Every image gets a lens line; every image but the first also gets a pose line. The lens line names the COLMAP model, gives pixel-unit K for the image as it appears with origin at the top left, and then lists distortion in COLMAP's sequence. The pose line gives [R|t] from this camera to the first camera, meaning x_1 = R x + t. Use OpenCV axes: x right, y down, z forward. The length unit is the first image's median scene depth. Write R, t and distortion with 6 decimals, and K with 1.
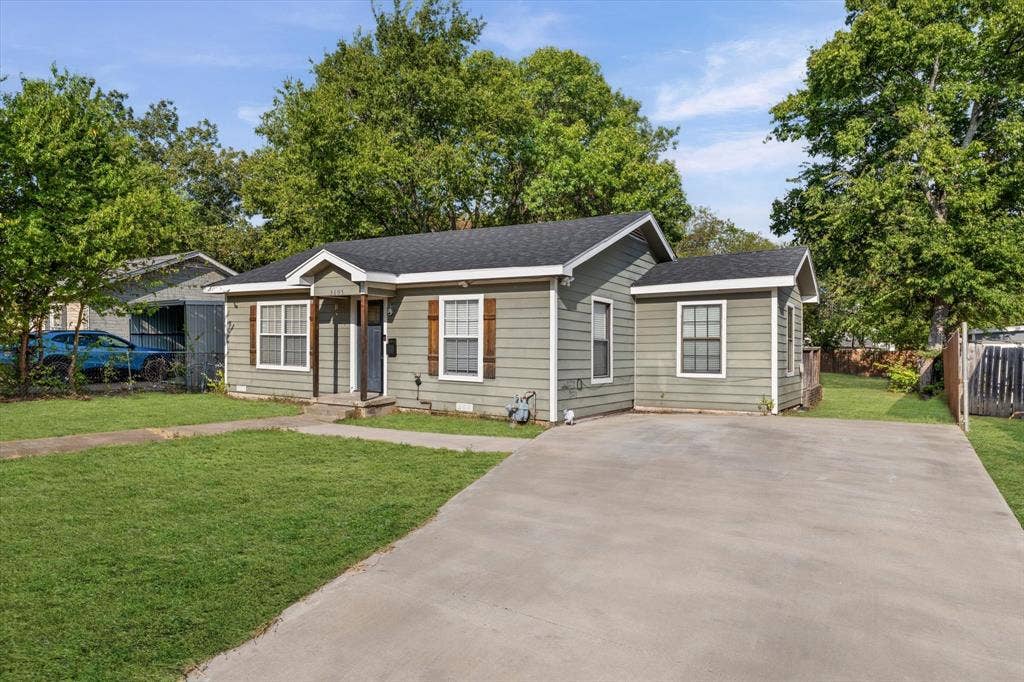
lens RADIAL K [[599.8, 0, 509.6], [0, 599.8, 344.9], [0, 0, 1]] dist [0.006610, 0.000380]
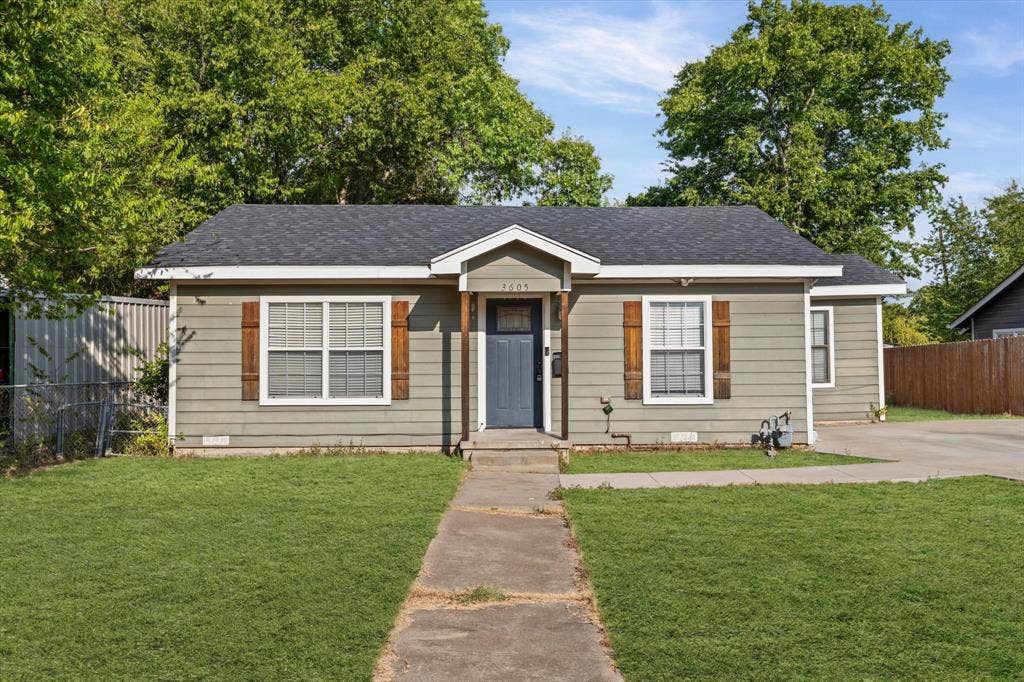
lens RADIAL K [[764.7, 0, 514.2], [0, 764.7, 336.5], [0, 0, 1]] dist [0.003713, 0.007788]
pose [[0.839980, -0.006085, 0.542583, -0.758908], [0.019203, 0.999644, -0.018518, -0.013526], [-0.542278, 0.025974, 0.839798, 0.252601]]
